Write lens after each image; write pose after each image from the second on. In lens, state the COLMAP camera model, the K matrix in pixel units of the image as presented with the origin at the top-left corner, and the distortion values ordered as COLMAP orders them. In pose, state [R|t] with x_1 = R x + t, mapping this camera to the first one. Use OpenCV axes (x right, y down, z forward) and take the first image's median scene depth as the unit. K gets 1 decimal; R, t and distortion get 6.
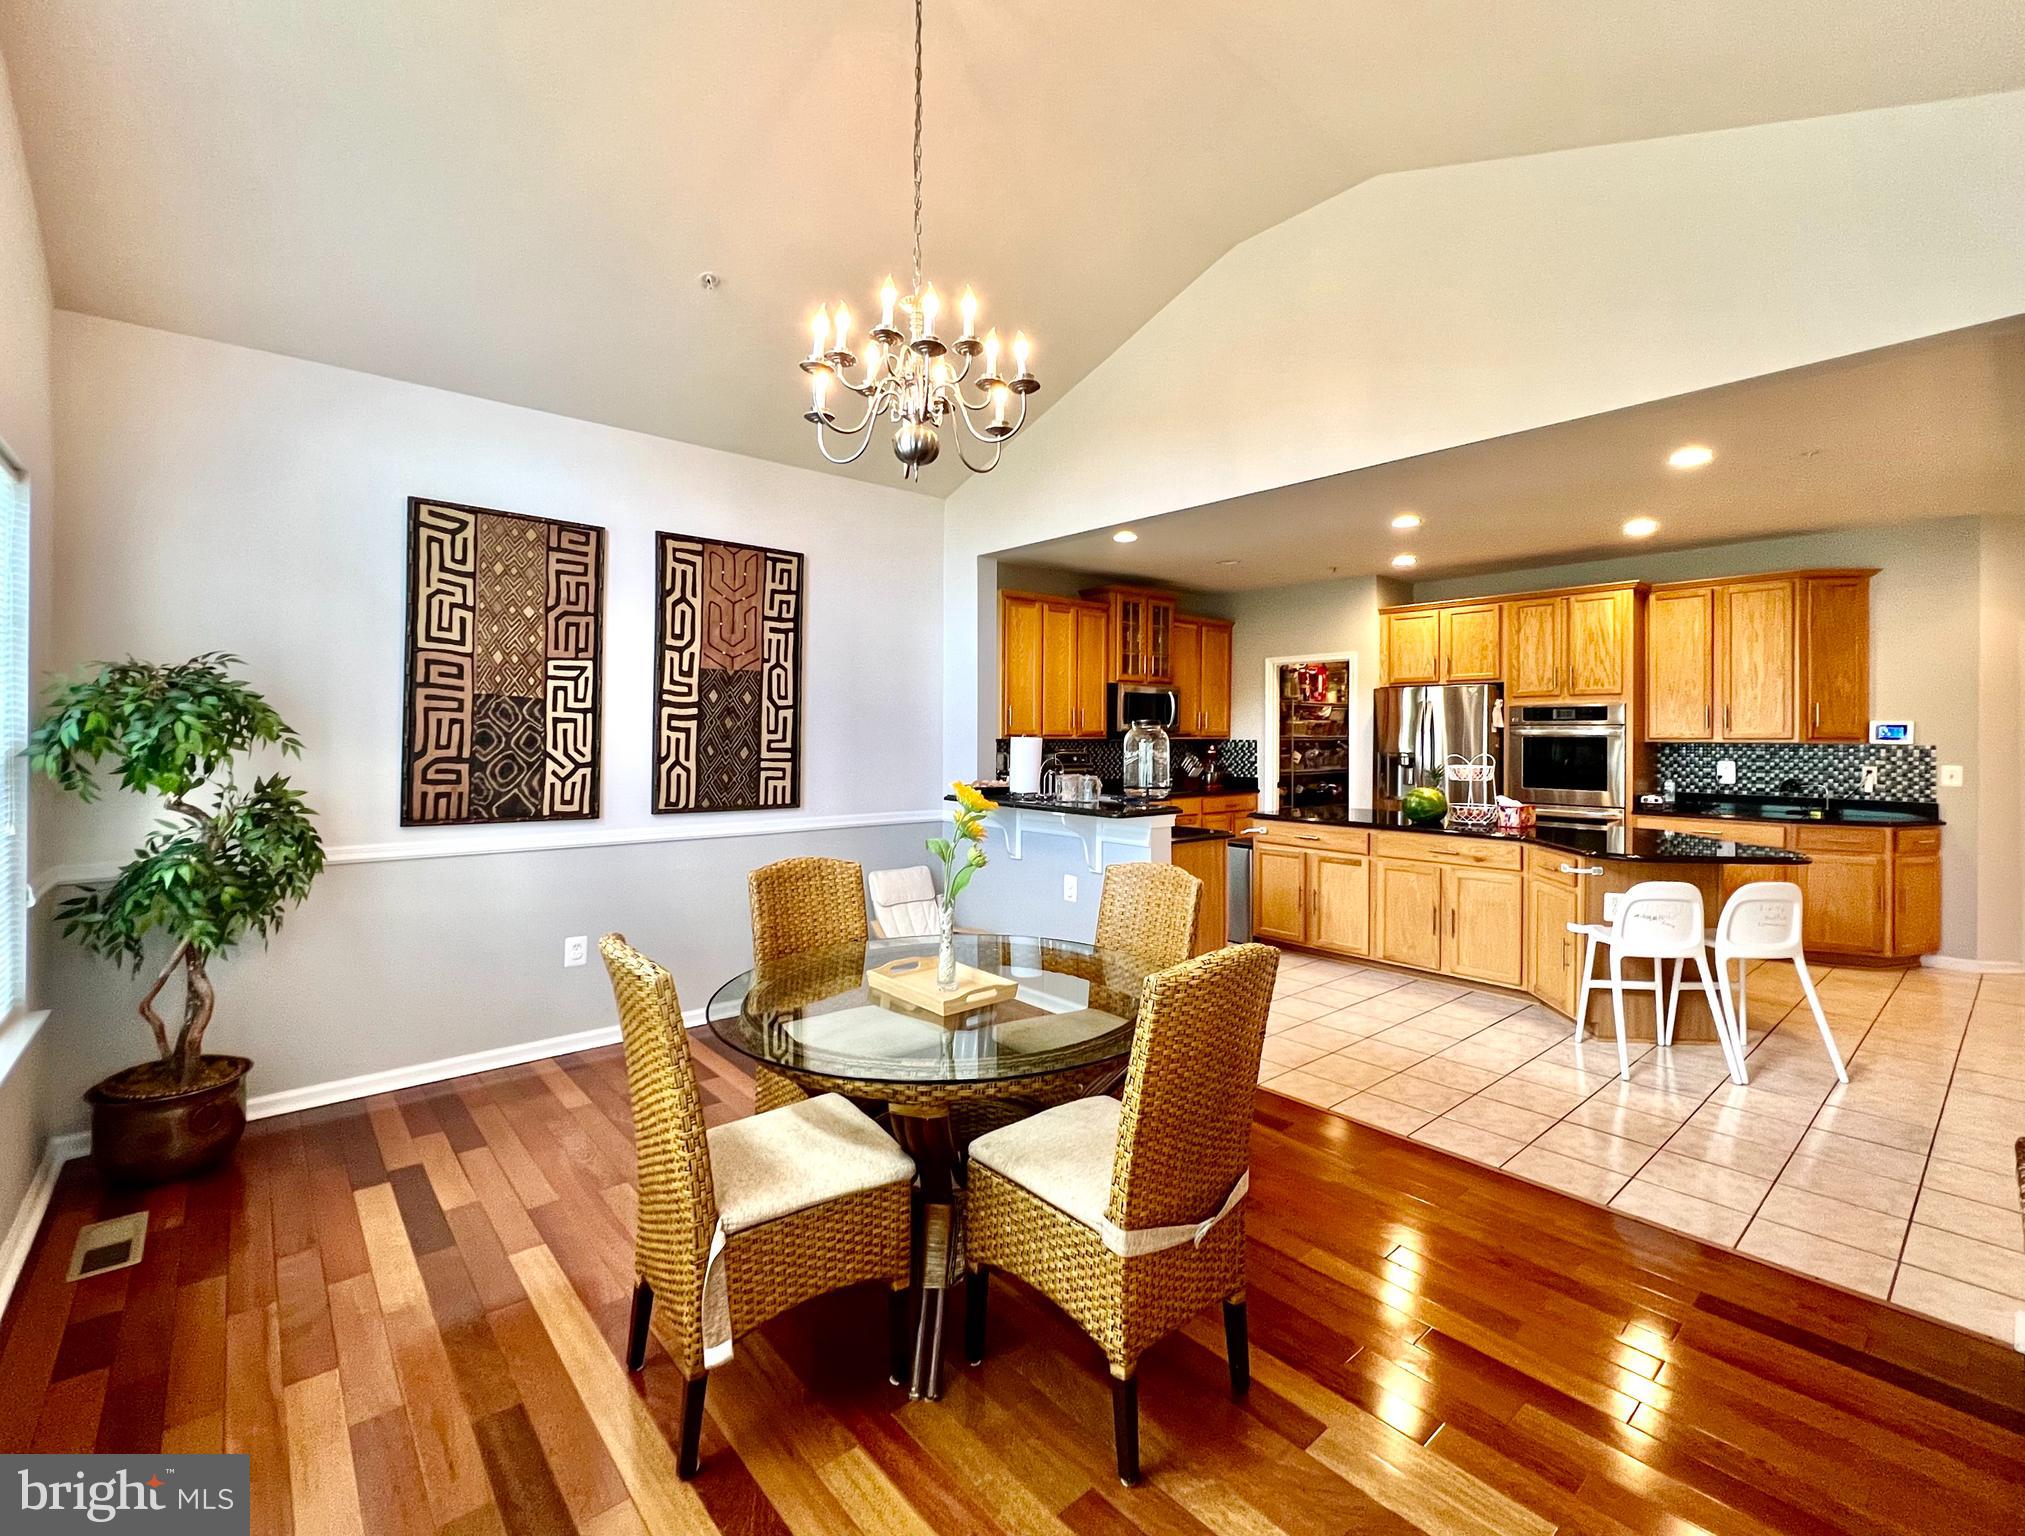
lens RADIAL K [[903.2, 0, 1011.8], [0, 903.2, 762.7], [0, 0, 1]] dist [-0.002277, -0.000509]
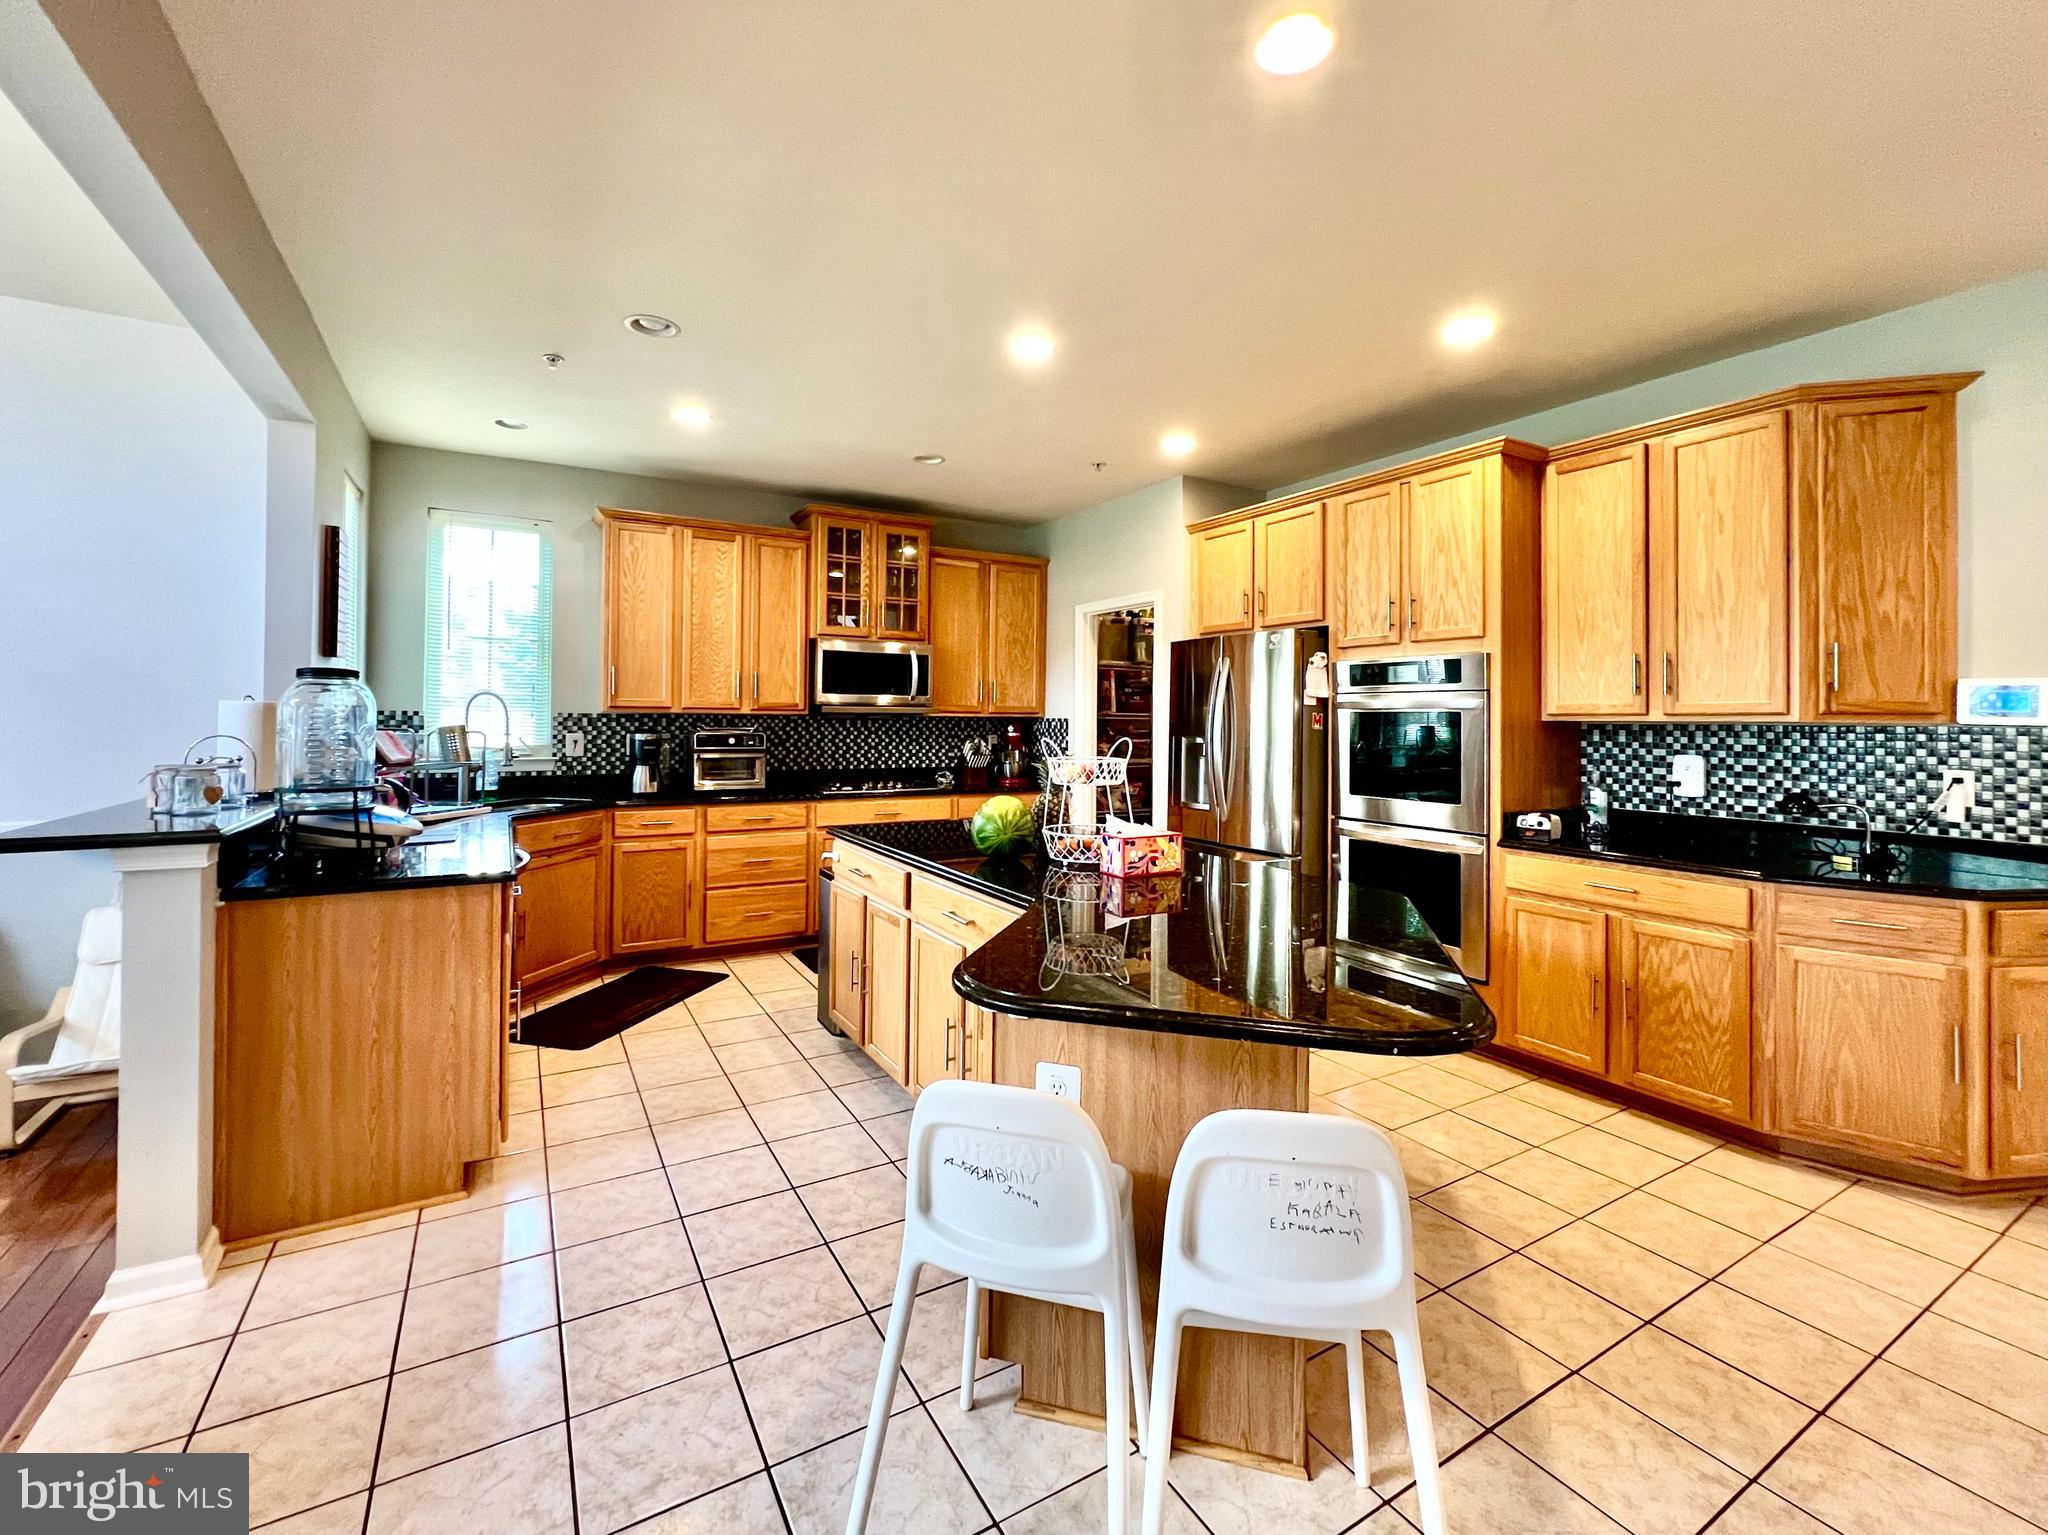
lens RADIAL K [[877.2, 0, 1028.6], [0, 877.2, 735.6], [0, 0, 1]] dist [0.000853, 0.000336]
pose [[0.984681, 0.008543, -0.174154, 0.556784], [-0.010721, 0.999876, -0.011570, -0.004236], [0.174033, 0.013260, 0.984650, 0.453353]]
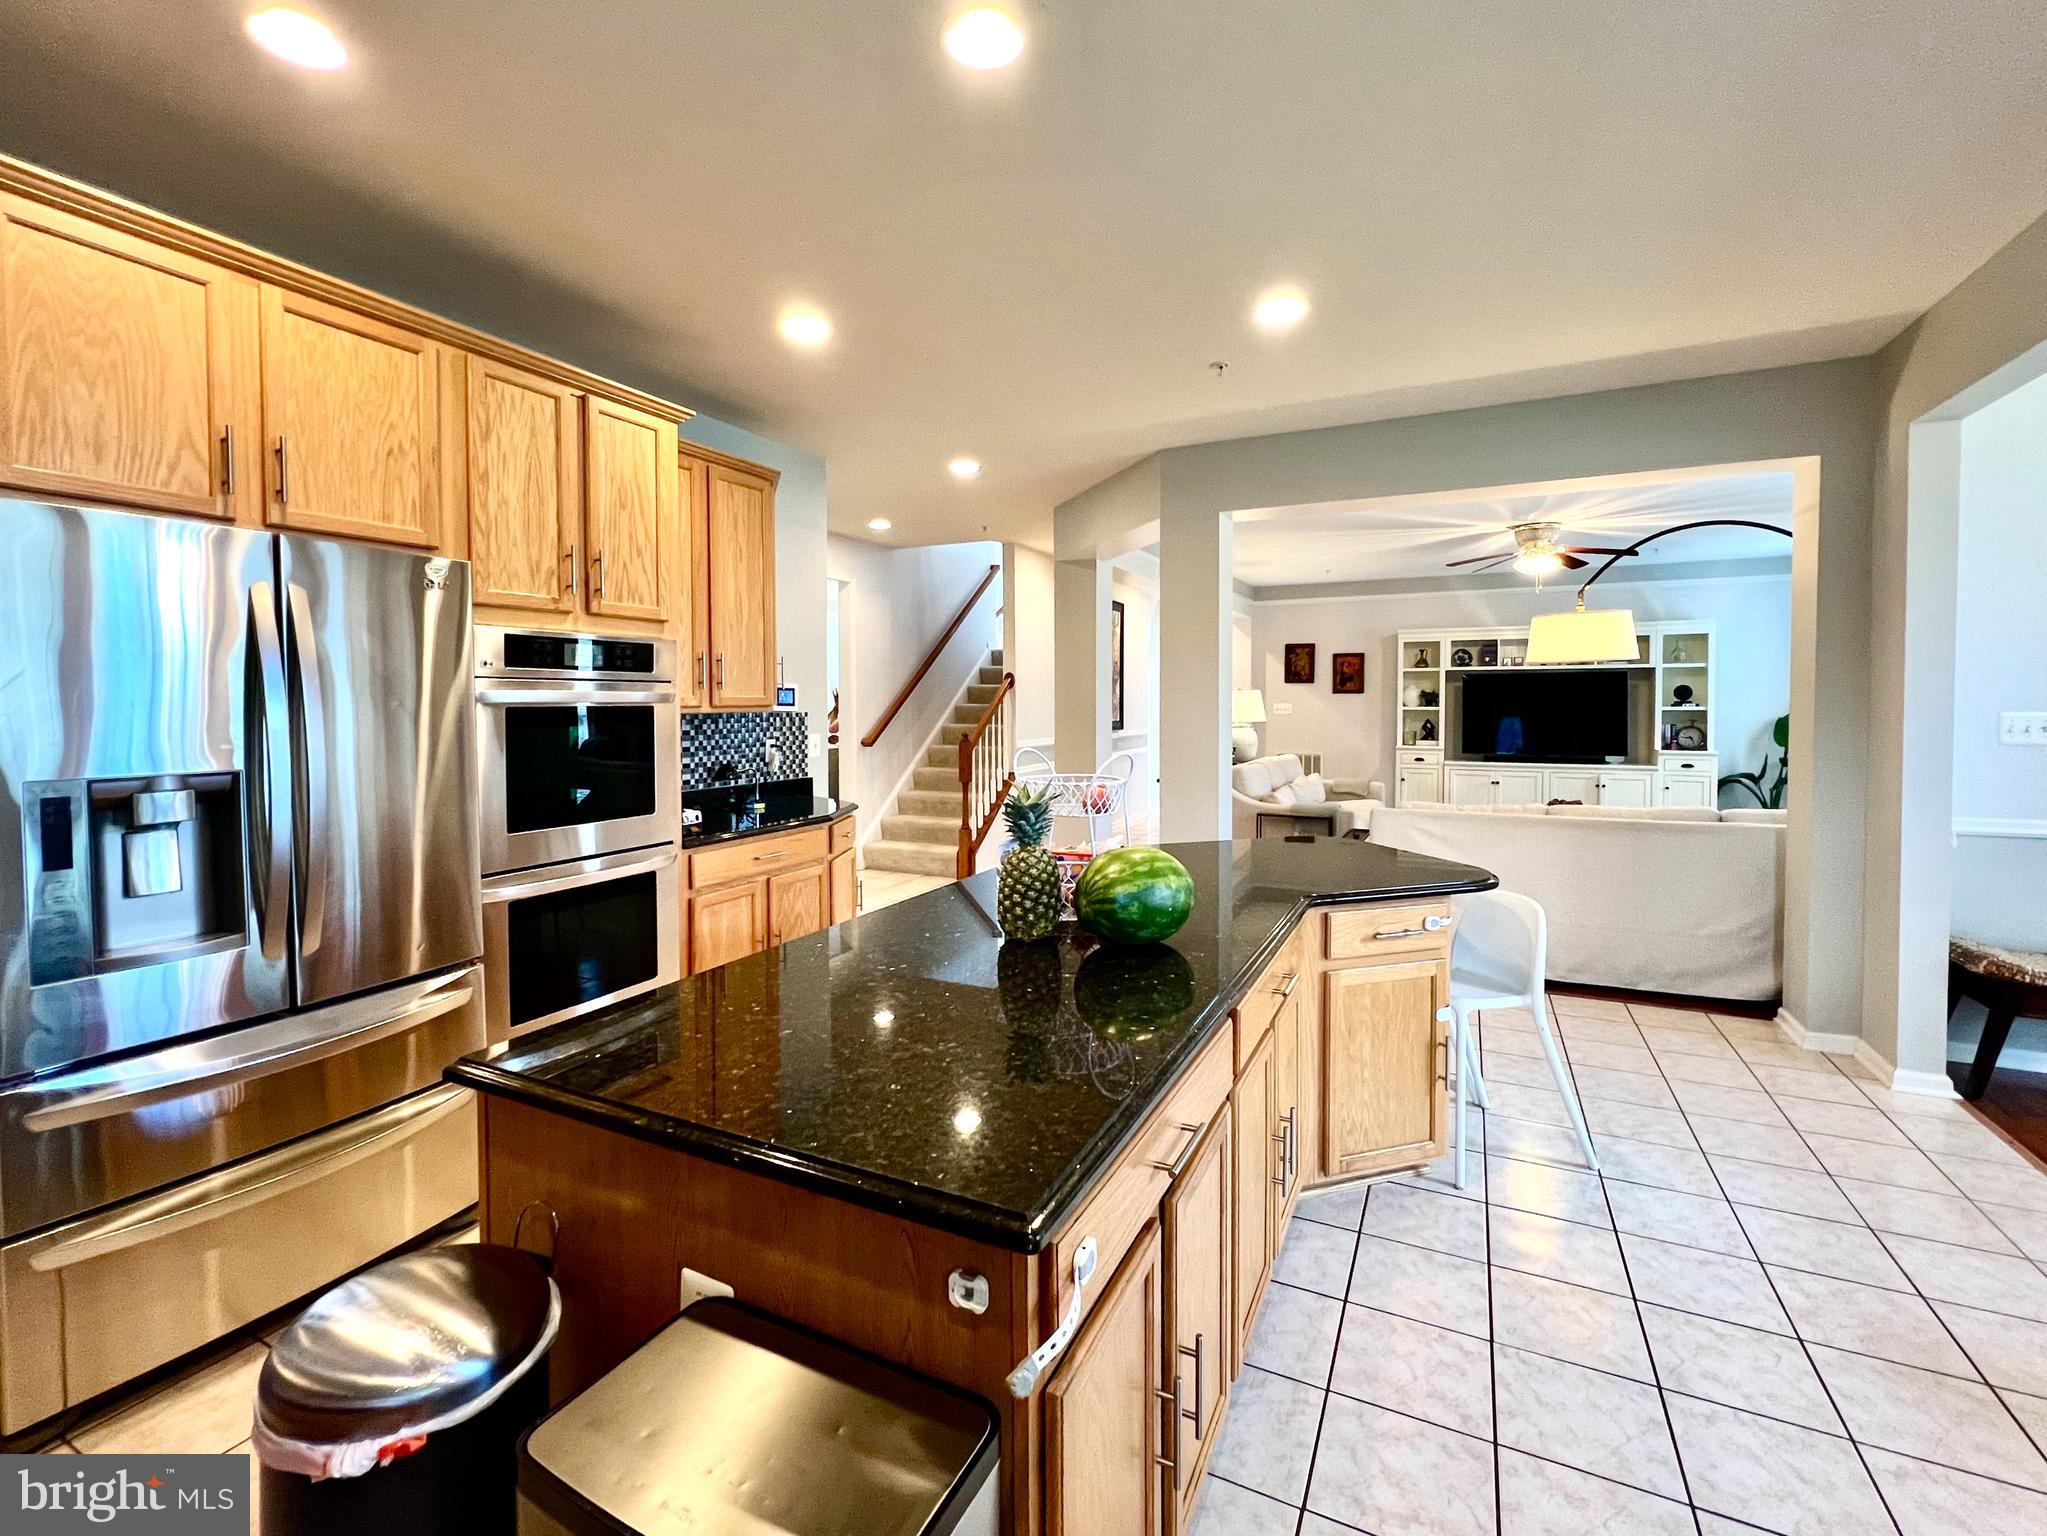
lens RADIAL K [[896.0, 0, 1023.1], [0, 896.0, 735.4], [0, 0, 1]] dist [0.001650, 0.000205]
pose [[-0.390998, -0.038503, 0.919586, 0.137577], [0.032244, 0.997938, 0.055493, -0.038431], [-0.919827, 0.051349, -0.388950, 1.159560]]
